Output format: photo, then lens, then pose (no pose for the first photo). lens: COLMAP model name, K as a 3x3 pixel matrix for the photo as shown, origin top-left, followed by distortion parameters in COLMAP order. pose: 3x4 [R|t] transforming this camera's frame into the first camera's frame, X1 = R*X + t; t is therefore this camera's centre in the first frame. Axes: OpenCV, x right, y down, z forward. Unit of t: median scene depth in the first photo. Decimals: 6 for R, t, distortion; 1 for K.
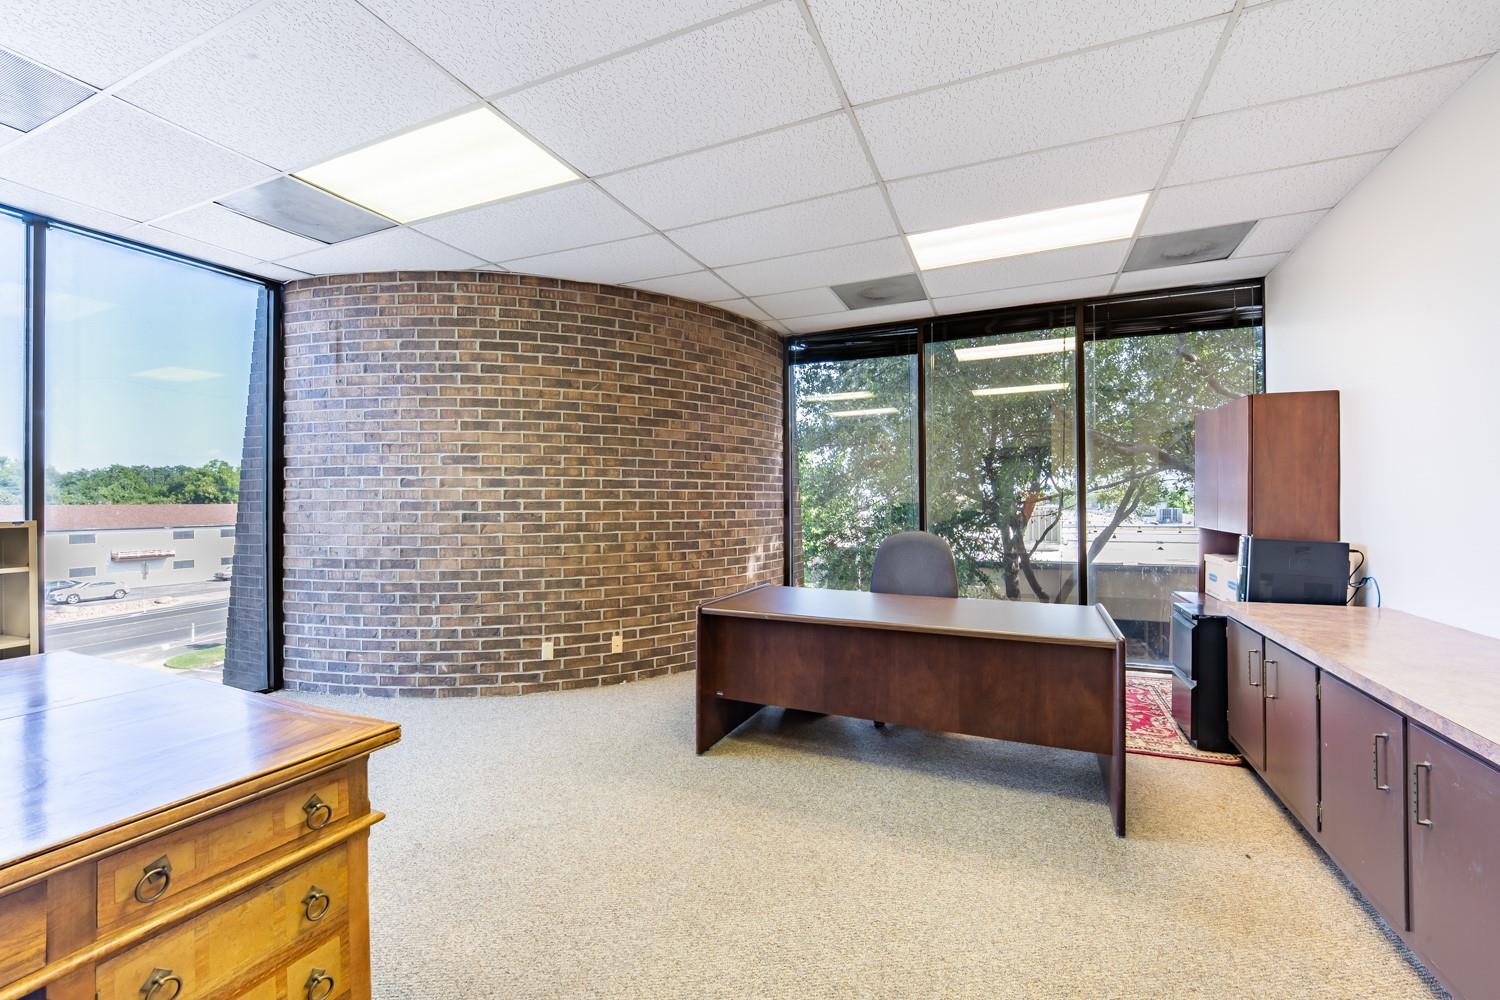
lens RADIAL K [[591.0, 0, 716.2], [0, 591.0, 509.2], [0, 0, 1]] dist [0.015596, -0.021198]
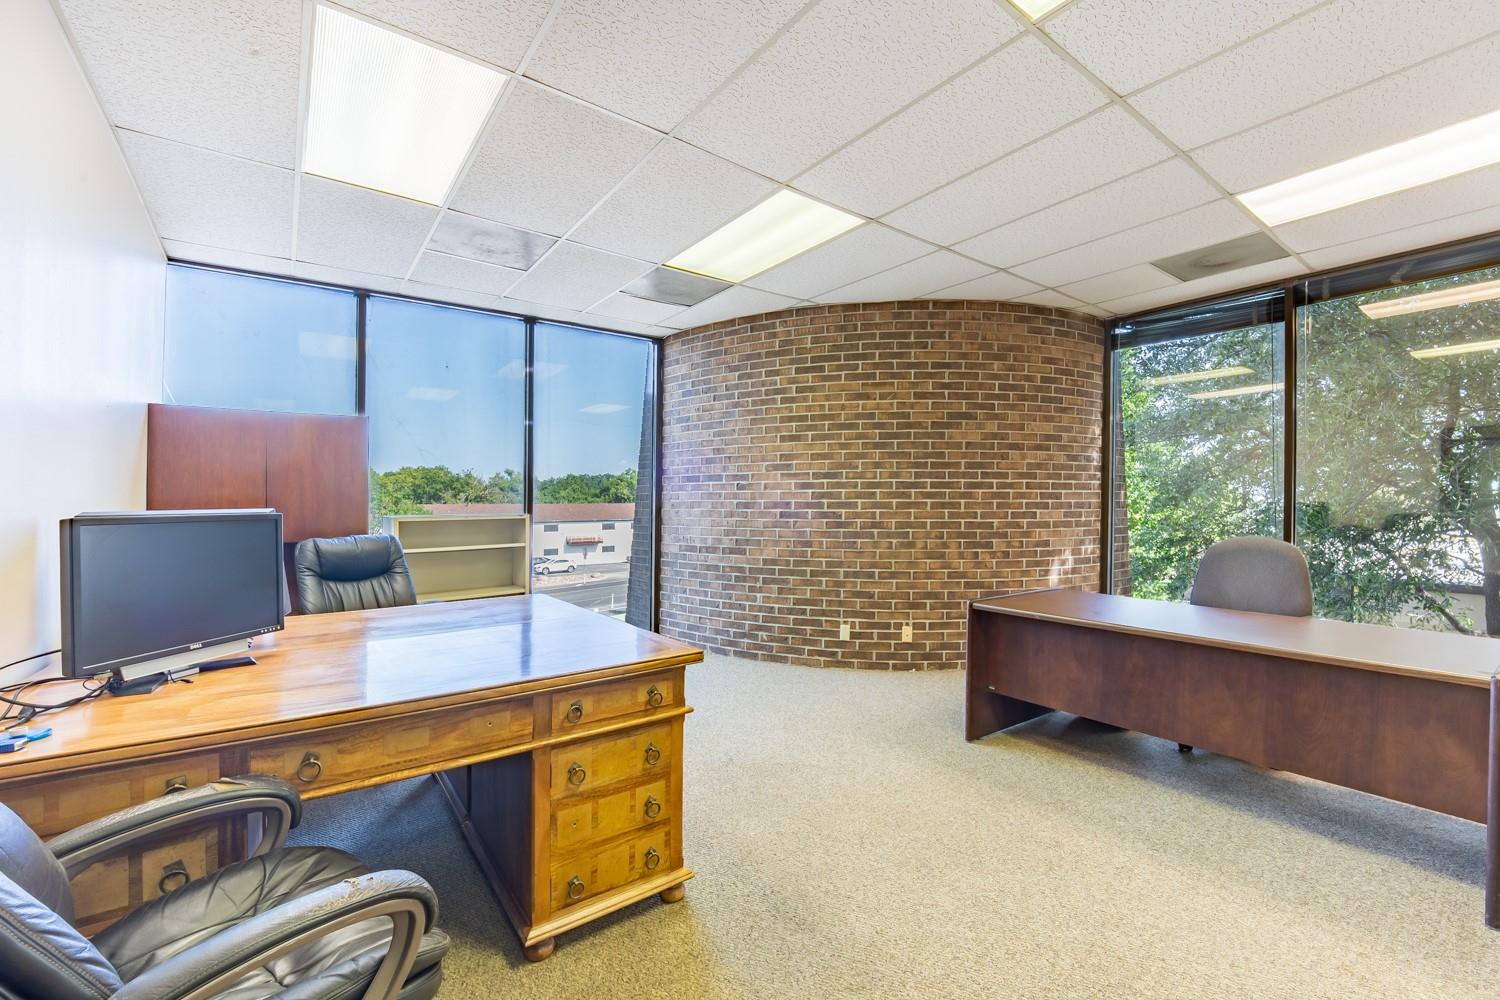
lens RADIAL K [[615.5, 0, 748.6], [0, 615.5, 498.6], [0, 0, 1]] dist [0.032632, -0.032923]
pose [[0.868922, -0.002927, -0.494941, 0.139301], [-0.004755, 0.999887, -0.014262, -0.000784], [0.494927, 0.014746, 0.868810, -0.125203]]
